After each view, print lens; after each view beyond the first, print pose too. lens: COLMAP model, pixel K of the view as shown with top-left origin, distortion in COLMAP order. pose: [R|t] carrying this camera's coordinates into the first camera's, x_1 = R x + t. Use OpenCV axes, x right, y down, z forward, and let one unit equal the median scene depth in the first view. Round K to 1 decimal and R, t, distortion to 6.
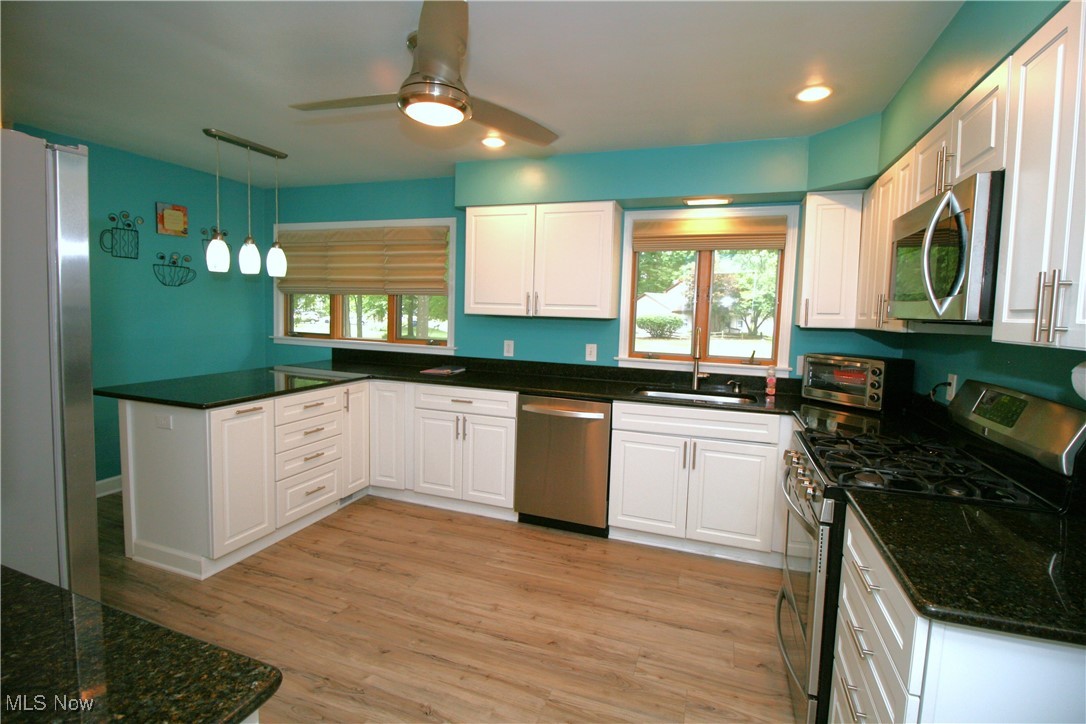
lens RADIAL K [[503.3, 0, 536.9], [0, 503.3, 356.0], [0, 0, 1]] dist [-0.013772, -0.001766]
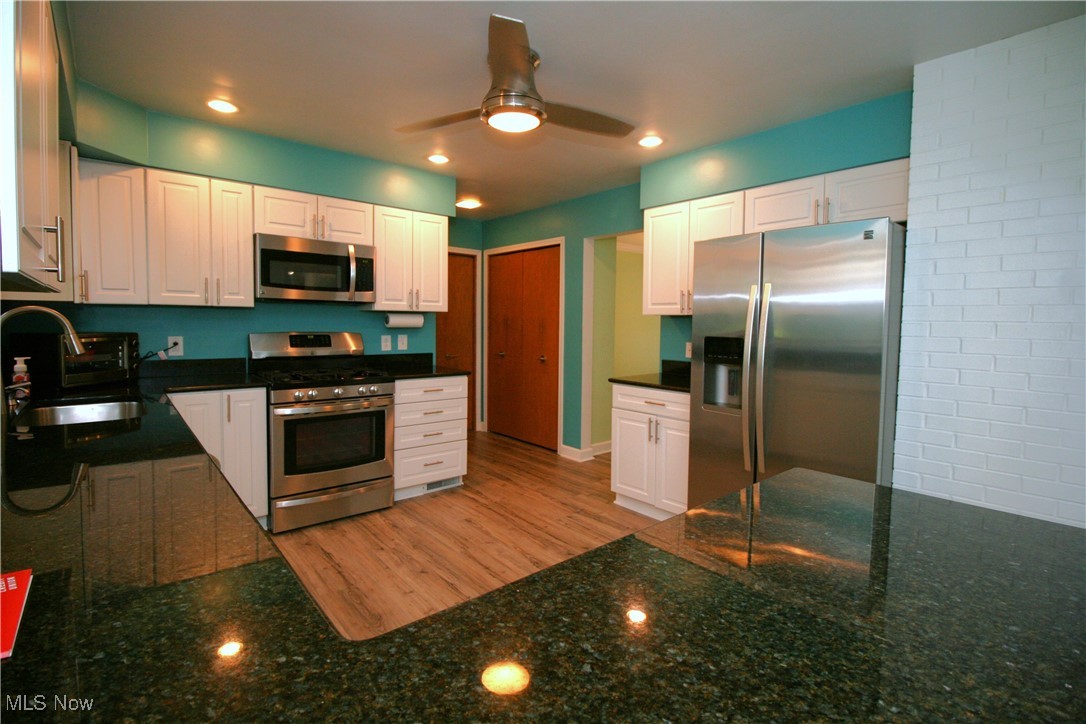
lens RADIAL K [[503.3, 0, 539.7], [0, 503.3, 352.6], [0, 0, 1]] dist [-0.013772, -0.001766]
pose [[-0.875319, -0.072797, 0.478034, -0.662110], [0.001970, 0.988057, 0.154074, -0.122282], [-0.483541, 0.135806, -0.864722, 1.612183]]
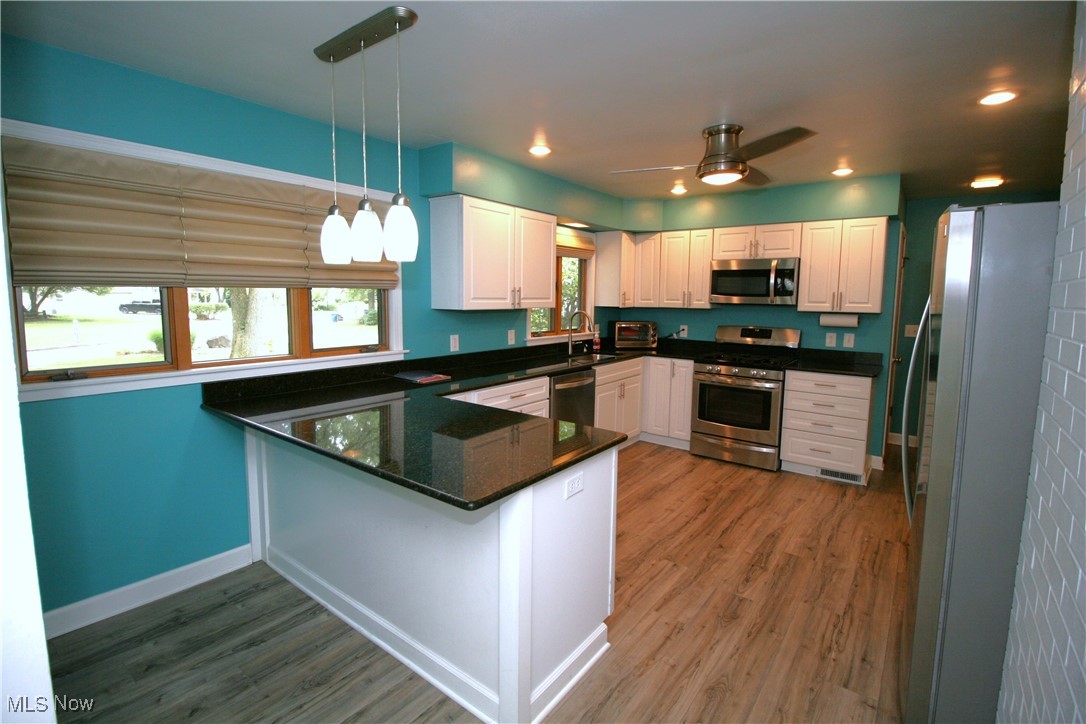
lens RADIAL K [[503.3, 0, 541.7], [0, 503.3, 355.3], [0, 0, 1]] dist [-0.013772, -0.001766]
pose [[0.303024, -0.137188, 0.943057, -1.484697], [0.083422, 0.989604, 0.117154, -0.146020], [-0.949325, 0.043171, 0.311318, 0.857105]]
